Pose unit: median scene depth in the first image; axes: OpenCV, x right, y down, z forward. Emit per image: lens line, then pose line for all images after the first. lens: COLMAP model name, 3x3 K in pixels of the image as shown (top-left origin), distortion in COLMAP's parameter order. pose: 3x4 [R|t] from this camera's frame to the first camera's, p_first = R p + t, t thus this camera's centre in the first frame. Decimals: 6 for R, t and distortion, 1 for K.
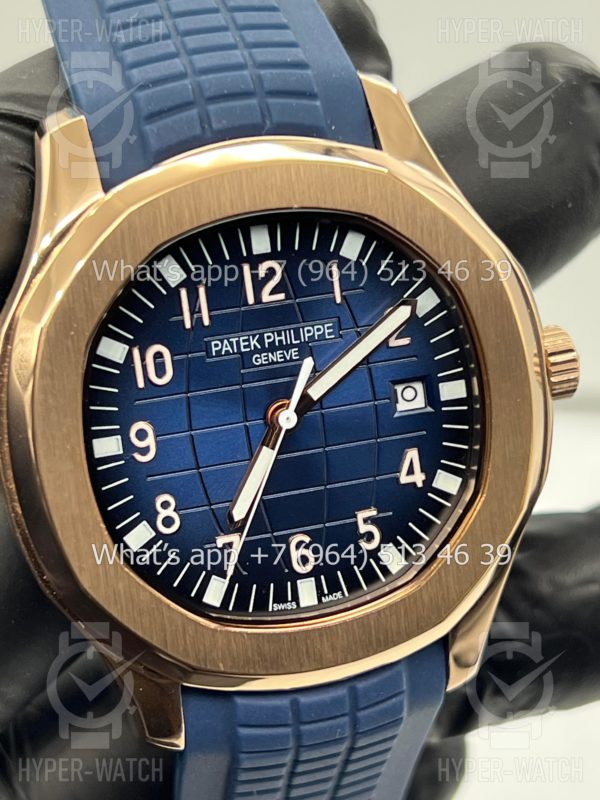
lens RADIAL K [[1878.3, 0, 298.8], [0, 1878.3, 406.5], [0, 0, 1]] dist [0.155766, 0.000000]
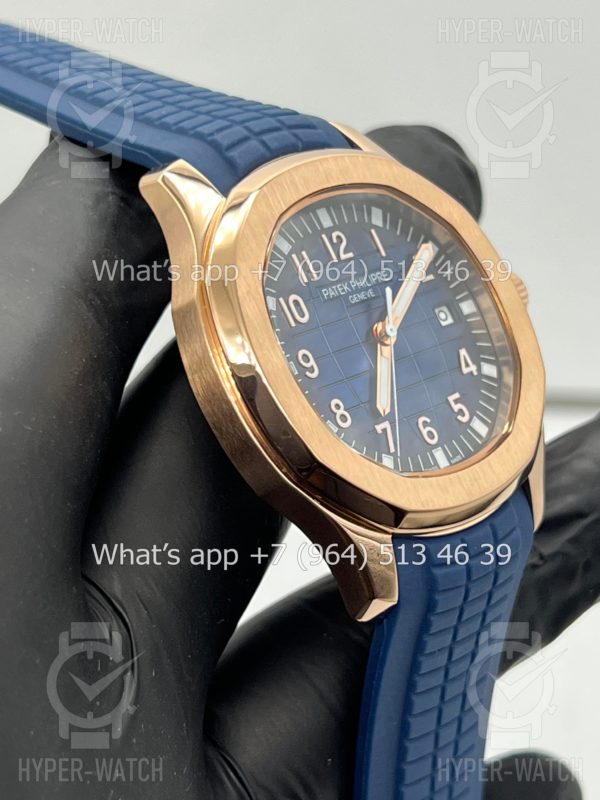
lens RADIAL K [[1878.3, 0, 298.7], [0, 1878.3, 397.5], [0, 0, 1]] dist [0.155766, 0.000000]
pose [[0.868533, -0.218424, 0.444906, -0.665508], [0.363544, 0.890884, -0.272325, 0.387692], [-0.336877, 0.398267, 0.853169, -0.104210]]
